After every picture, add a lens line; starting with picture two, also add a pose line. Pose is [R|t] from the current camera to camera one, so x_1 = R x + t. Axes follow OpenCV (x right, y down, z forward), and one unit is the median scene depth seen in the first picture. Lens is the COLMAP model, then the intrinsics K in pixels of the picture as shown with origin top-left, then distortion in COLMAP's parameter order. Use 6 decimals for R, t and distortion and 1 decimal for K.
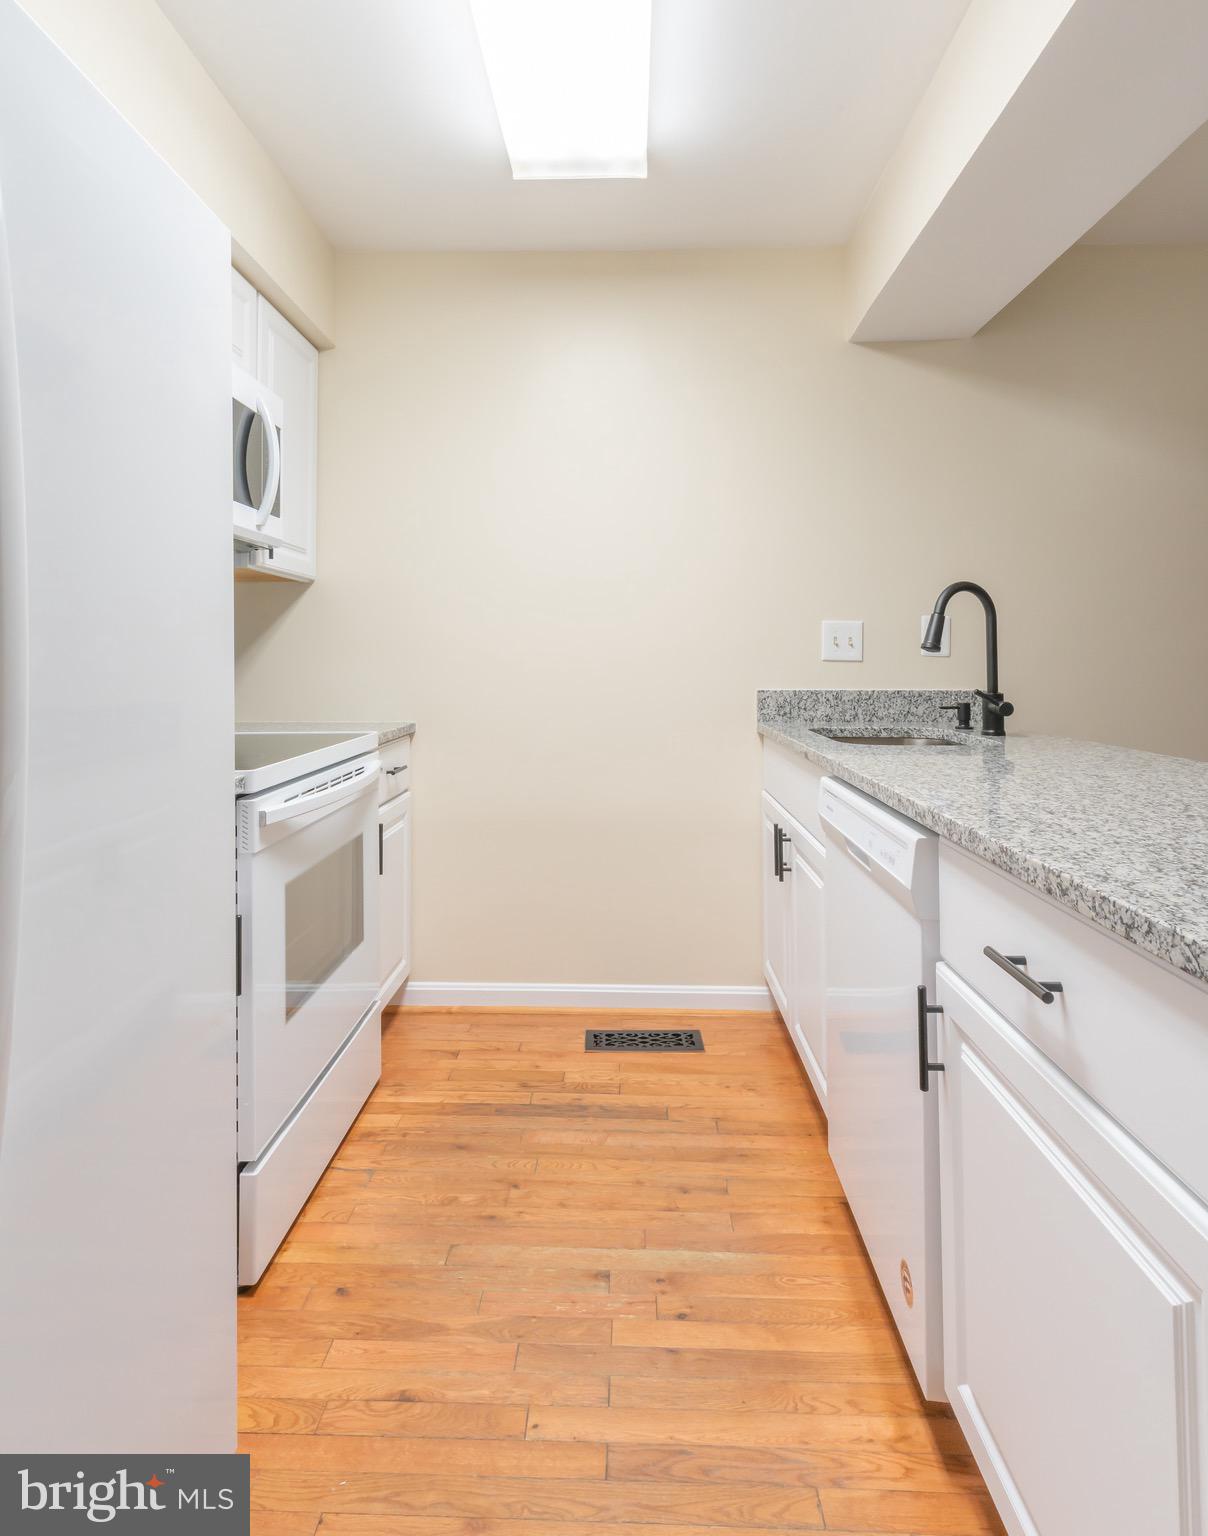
lens RADIAL K [[861.3, 0, 595.4], [0, 861.3, 631.4], [0, 0, 1]] dist [0.009229, -0.002511]
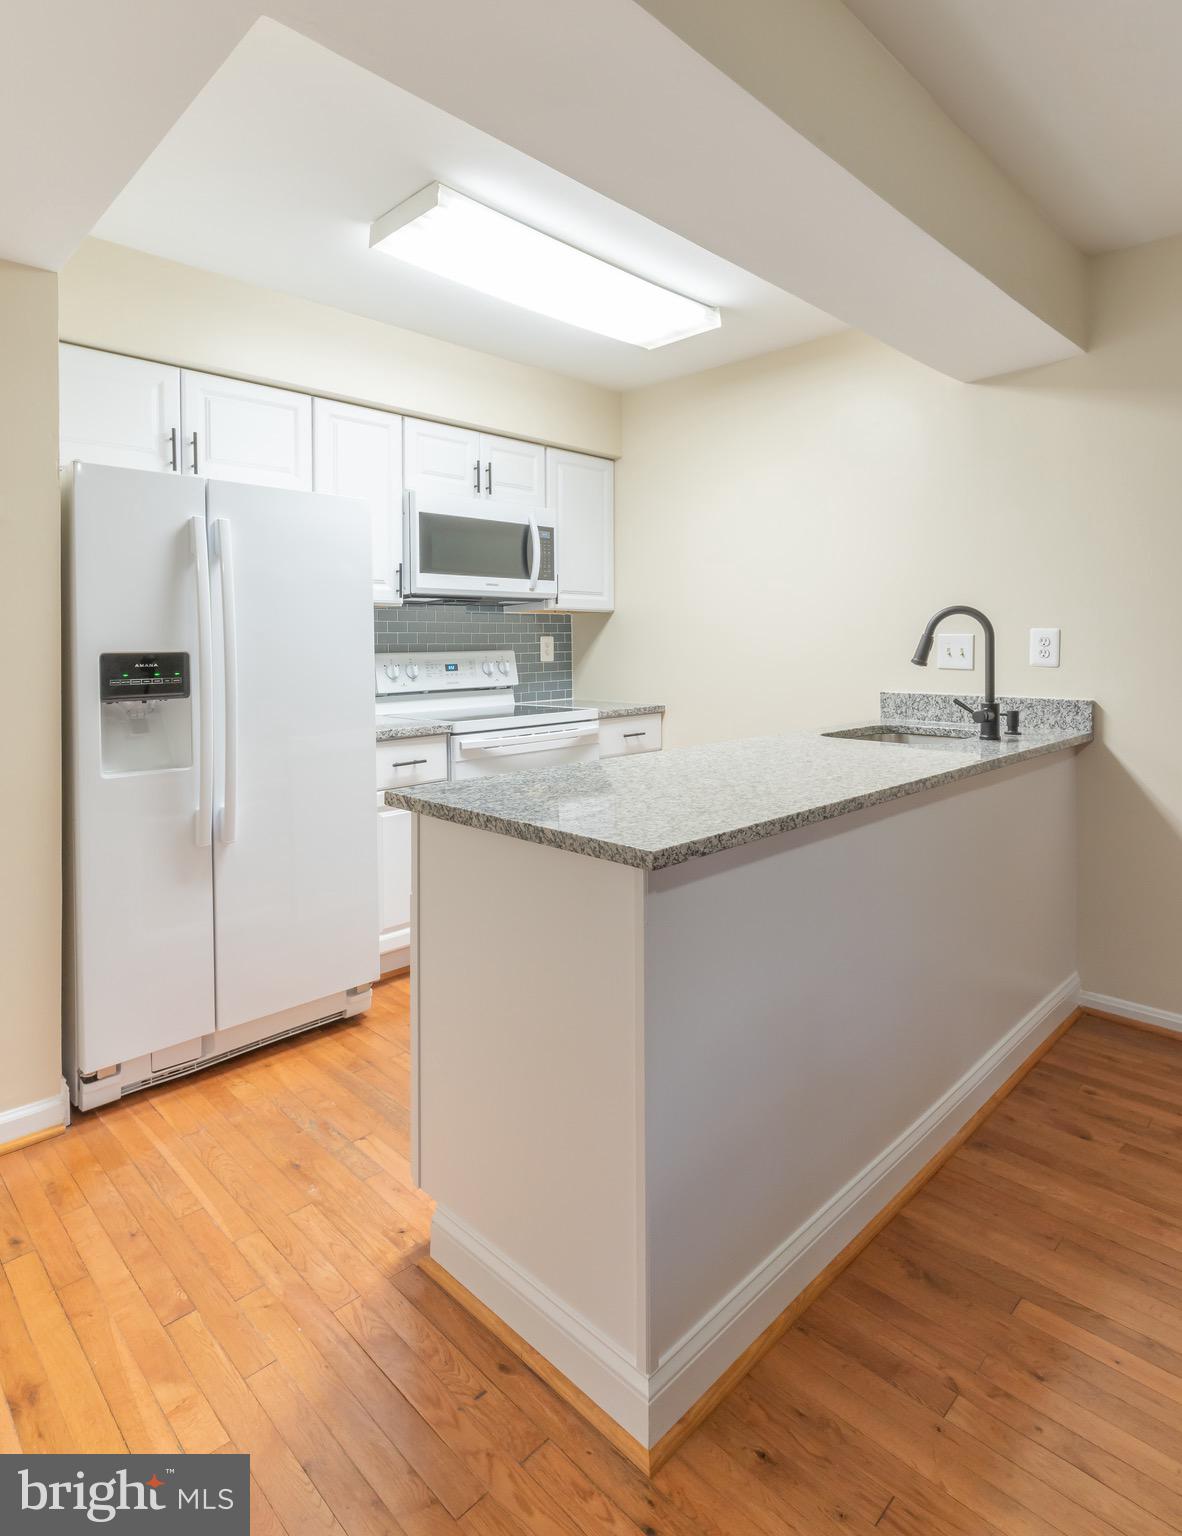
lens RADIAL K [[838.3, 0, 586.8], [0, 838.3, 650.8], [0, 0, 1]] dist [-0.000569, 0.001574]
pose [[0.728359, 0.003280, -0.685188, 0.984004], [0.025666, 0.999156, 0.032066, -0.053905], [0.684715, -0.040941, 0.727660, -0.197441]]
